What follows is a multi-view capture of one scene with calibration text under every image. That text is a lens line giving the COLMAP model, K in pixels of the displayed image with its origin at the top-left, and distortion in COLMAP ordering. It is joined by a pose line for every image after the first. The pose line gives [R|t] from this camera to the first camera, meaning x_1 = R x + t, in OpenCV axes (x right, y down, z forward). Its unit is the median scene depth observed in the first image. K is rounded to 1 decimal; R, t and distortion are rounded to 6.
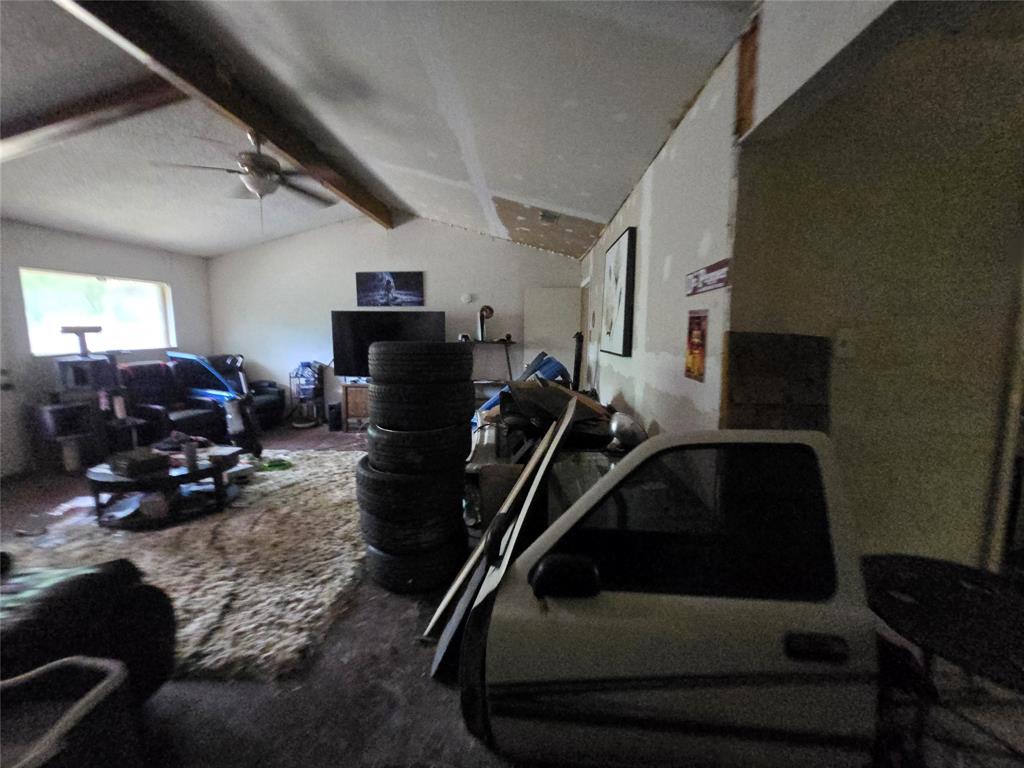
lens RADIAL K [[404.8, 0, 517.3], [0, 404.8, 382.0], [0, 0, 1]] dist [-0.001954, -0.000328]
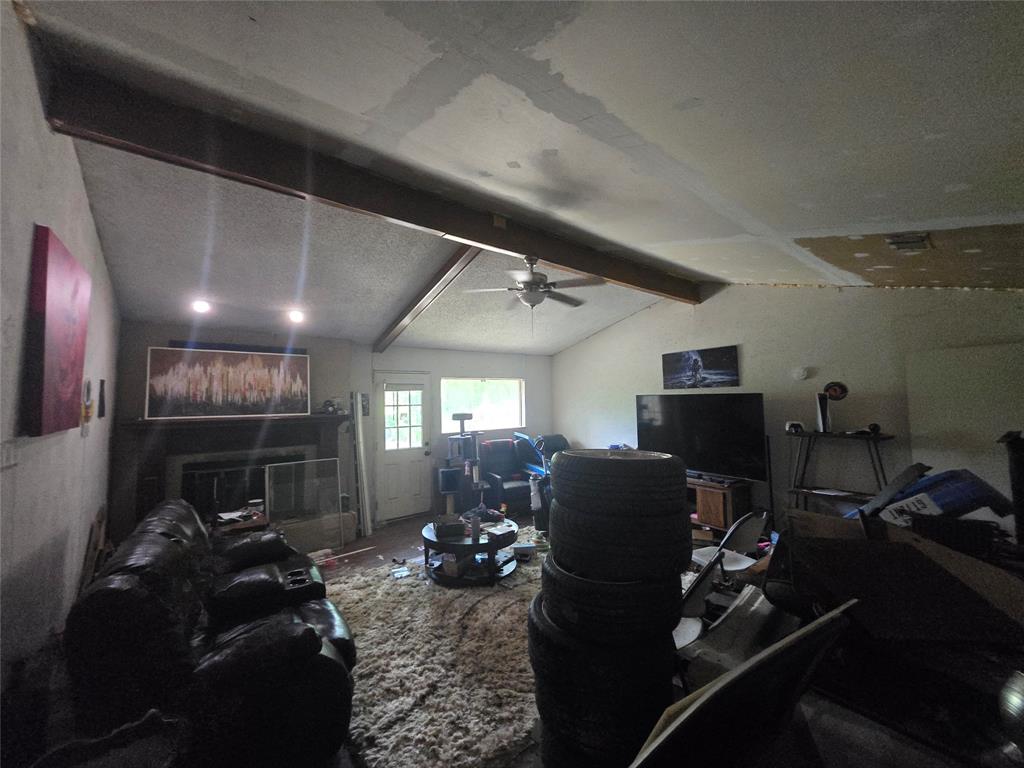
lens RADIAL K [[404.8, 0, 510.1], [0, 404.8, 386.3], [0, 0, 1]] dist [-0.001954, -0.000328]
pose [[0.645884, -0.043283, -0.762207, 0.139346], [-0.082129, 0.988658, -0.125737, -0.070350], [0.759005, 0.143811, 0.635004, 0.196247]]
